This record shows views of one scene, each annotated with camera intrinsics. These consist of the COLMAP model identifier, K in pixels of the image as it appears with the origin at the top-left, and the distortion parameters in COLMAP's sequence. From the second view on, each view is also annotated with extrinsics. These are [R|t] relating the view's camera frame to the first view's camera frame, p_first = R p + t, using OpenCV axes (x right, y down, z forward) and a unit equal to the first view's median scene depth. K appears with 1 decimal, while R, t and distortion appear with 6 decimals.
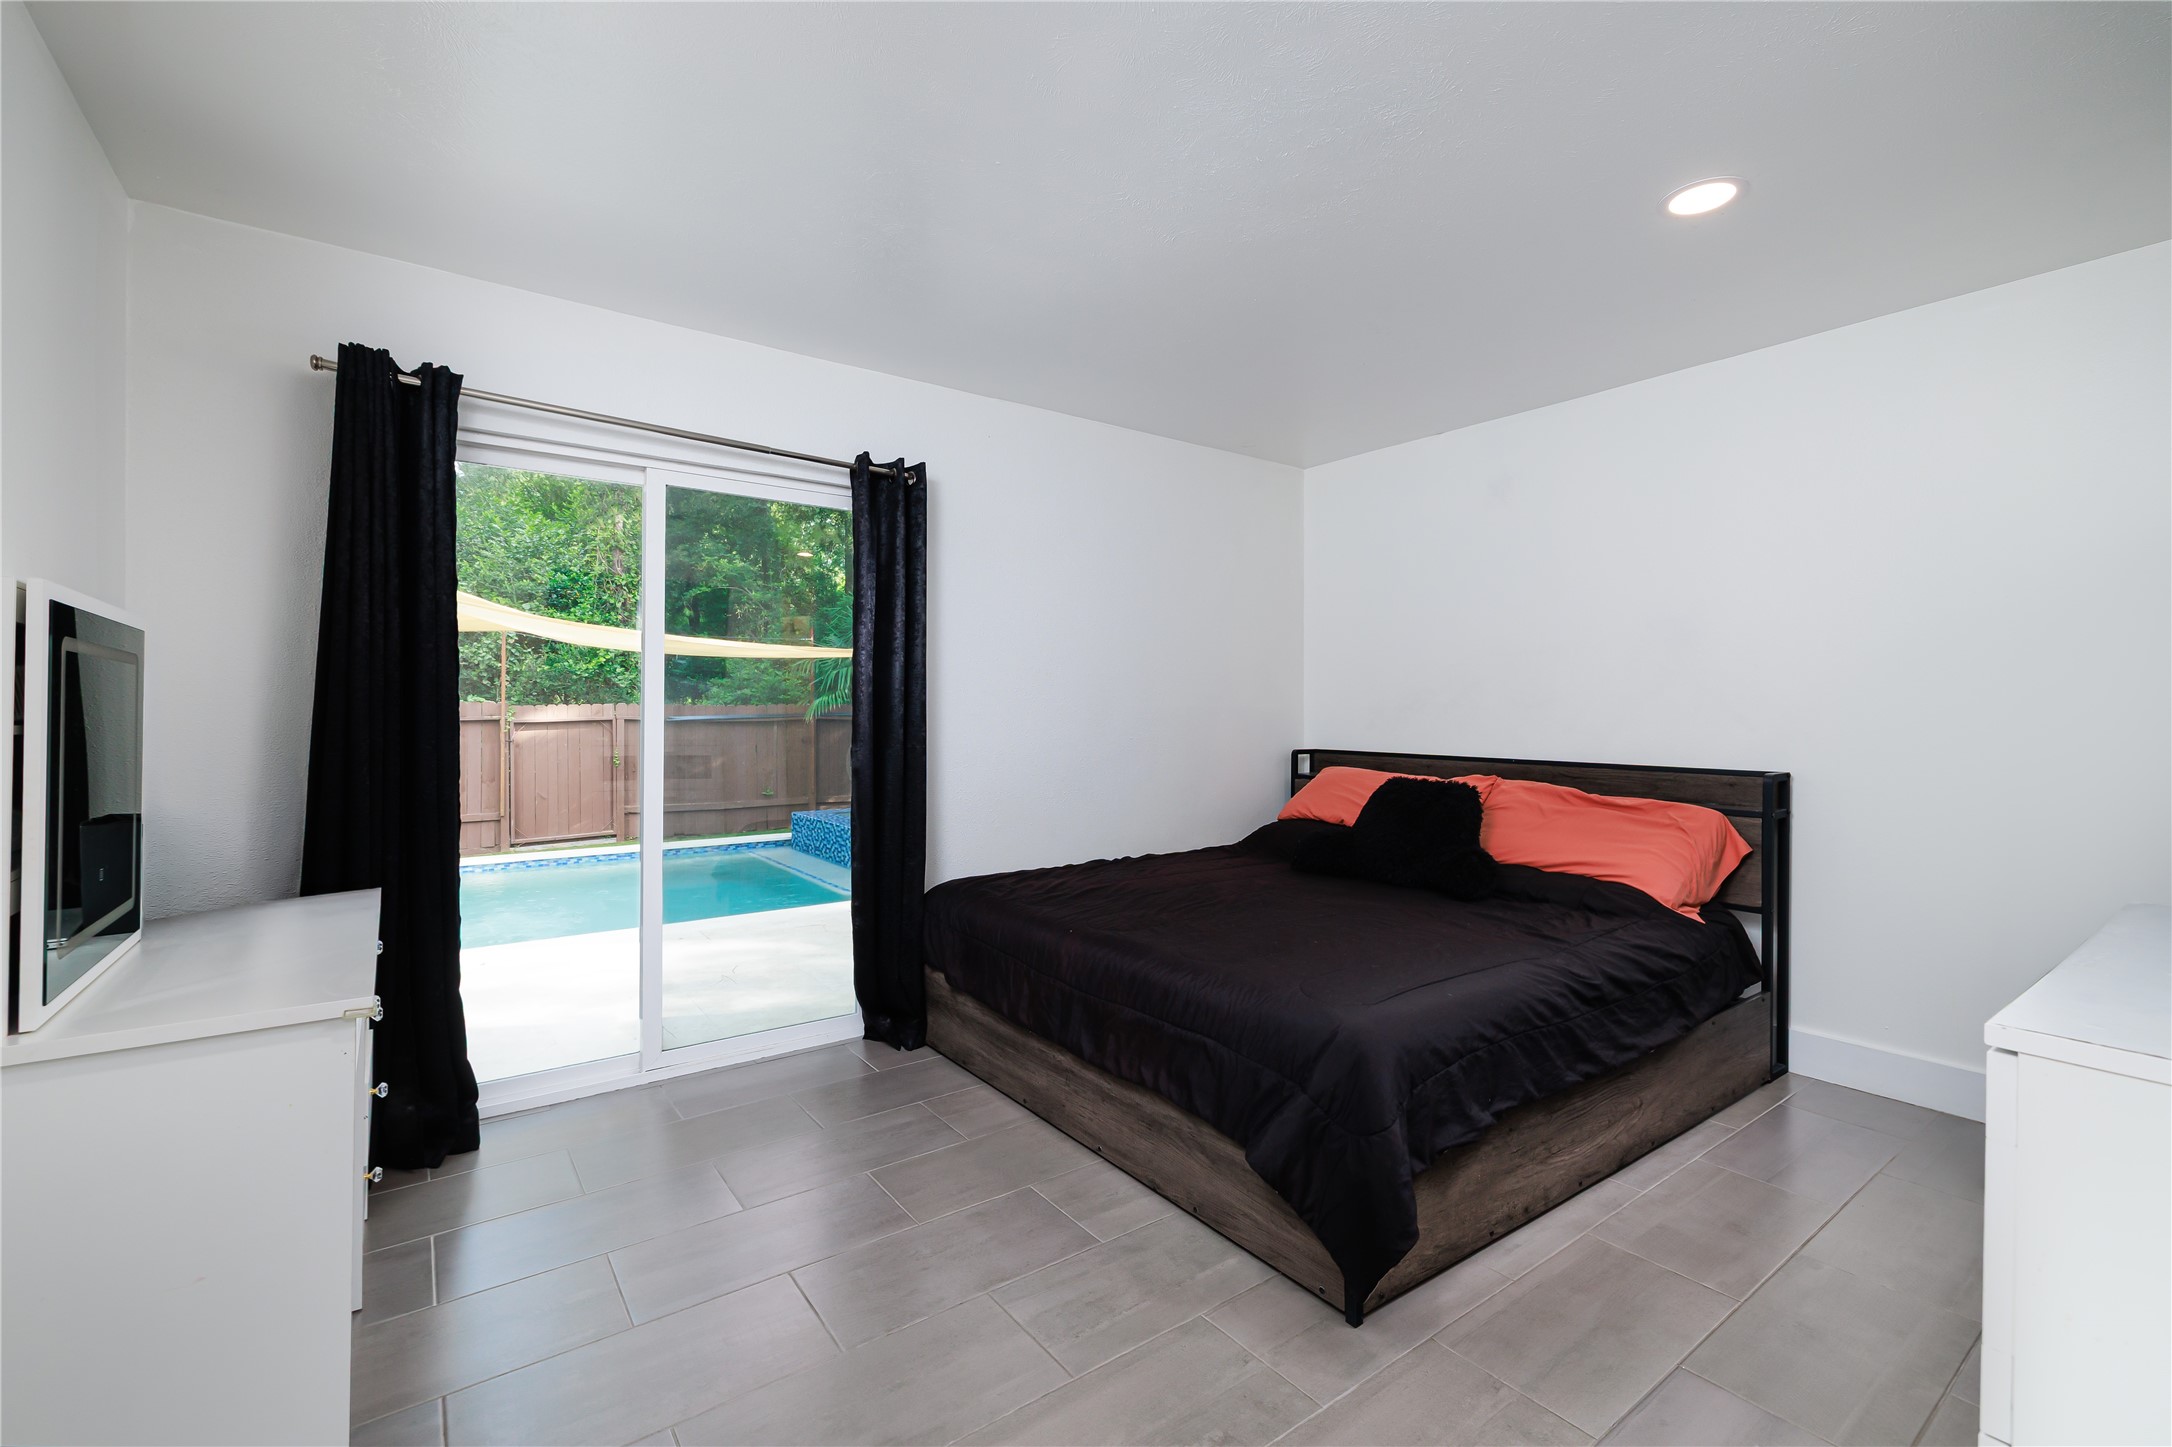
lens RADIAL K [[925.0, 0, 1079.2], [0, 925.0, 712.0], [0, 0, 1]] dist [-0.002525, -0.000068]
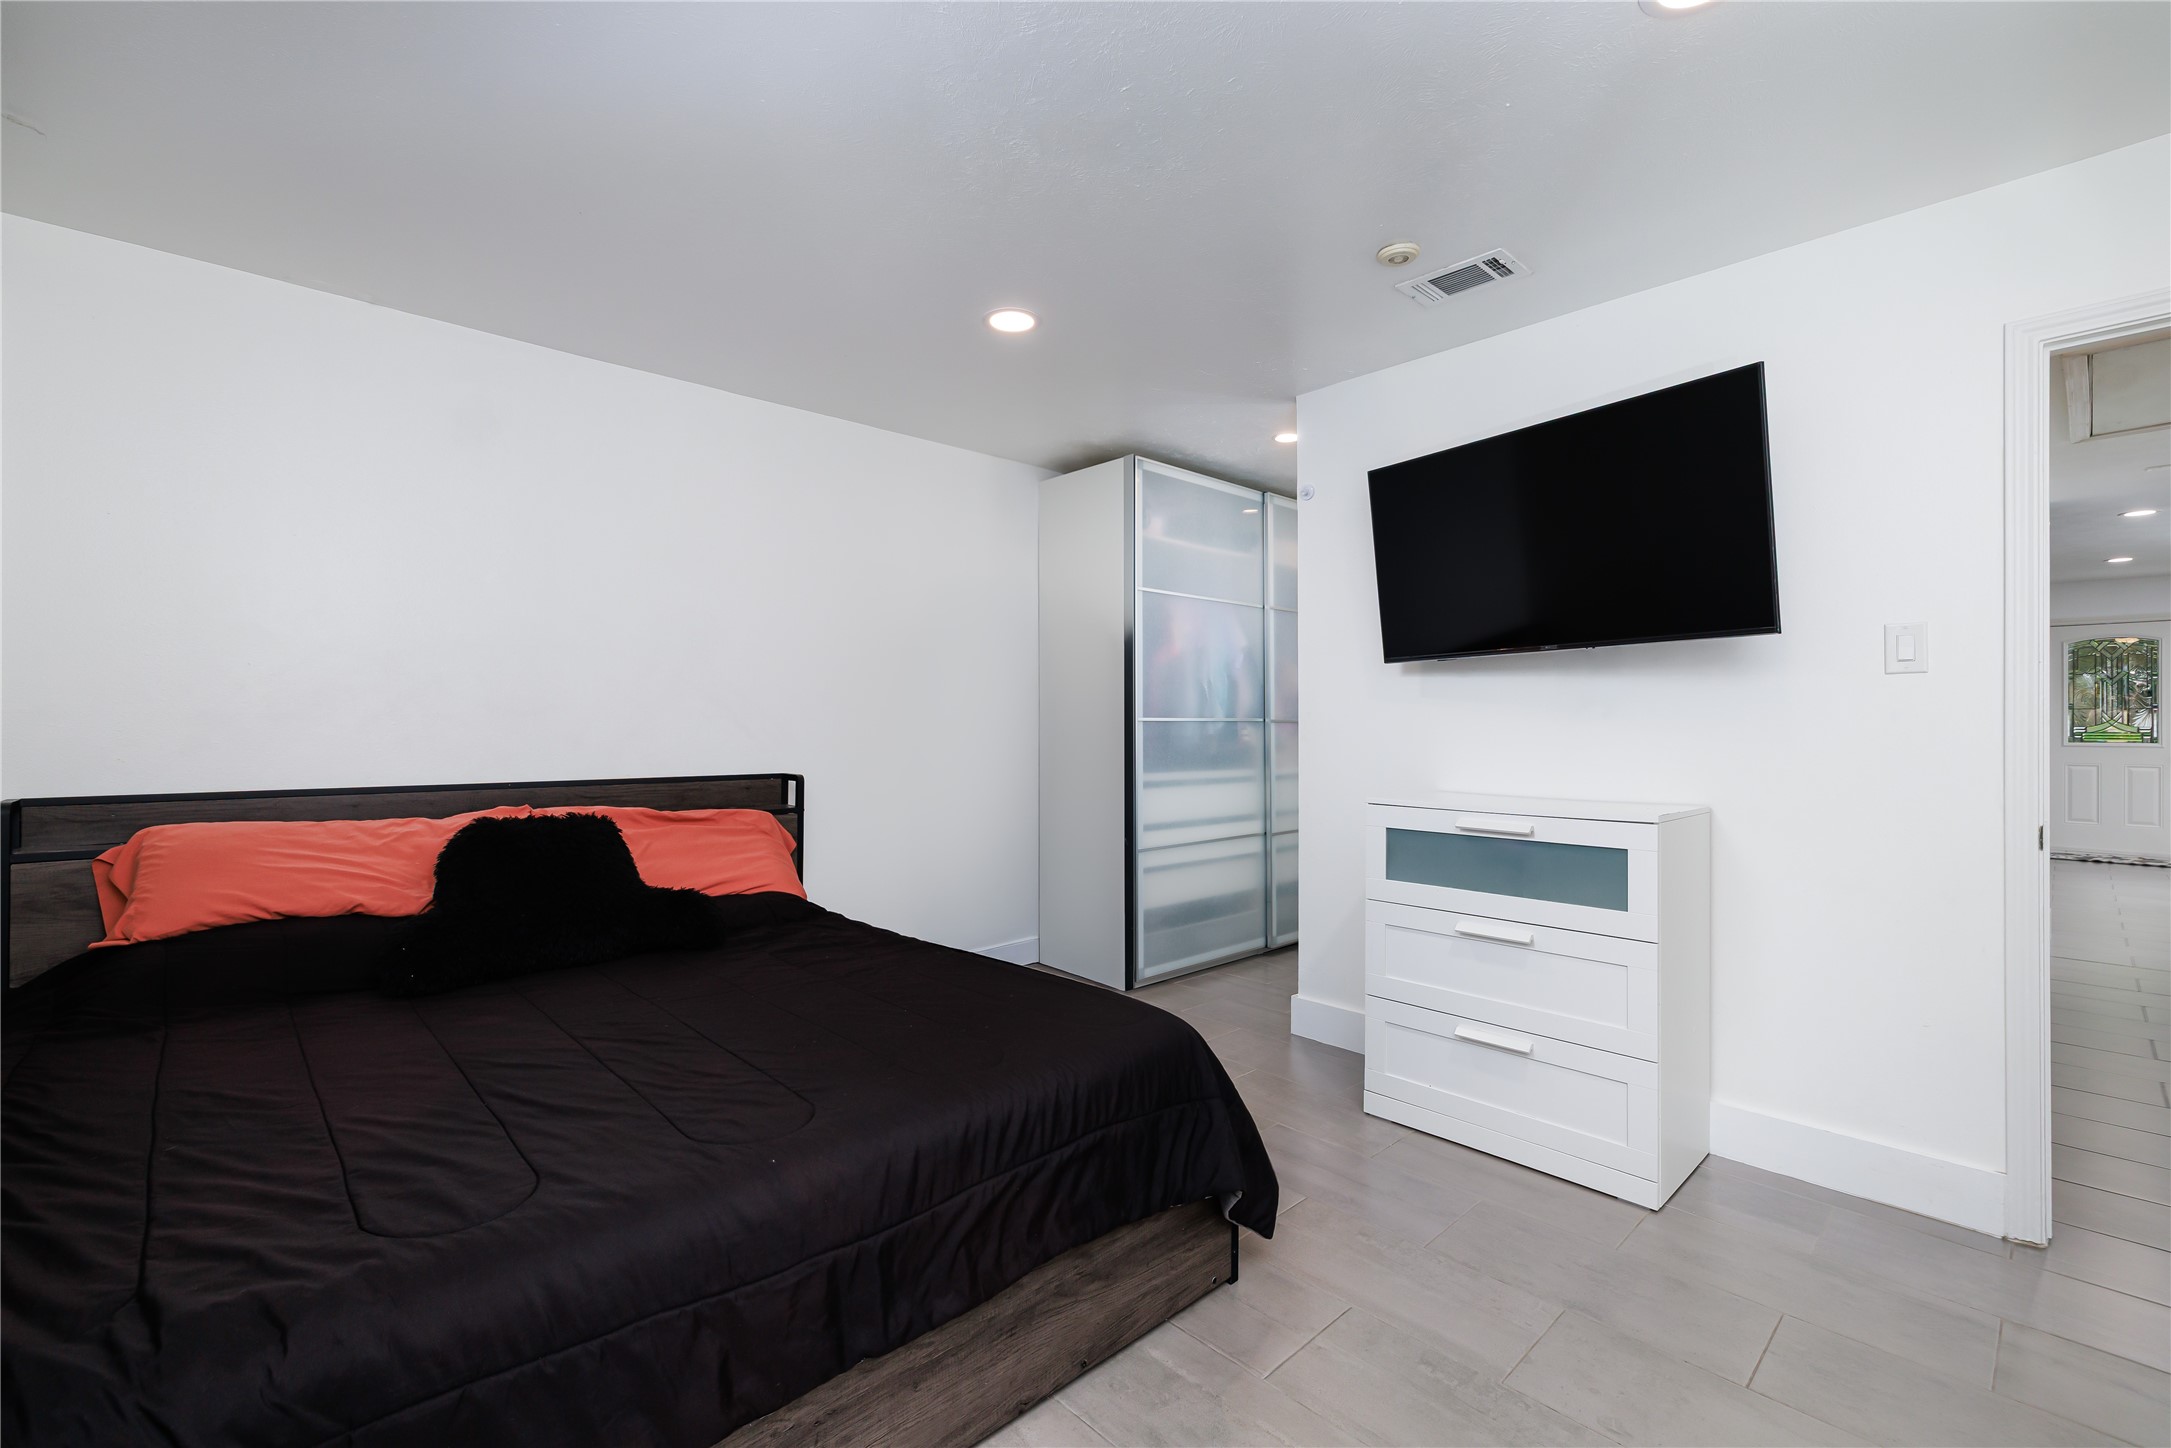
lens RADIAL K [[924.6, 0, 1075.0], [0, 924.6, 720.9], [0, 0, 1]] dist [-0.002525, -0.000068]
pose [[-0.117438, -0.001791, 0.993079, -0.555609], [-0.000819, 0.999998, 0.001706, -0.004928], [-0.993080, -0.000613, -0.117439, 0.944760]]
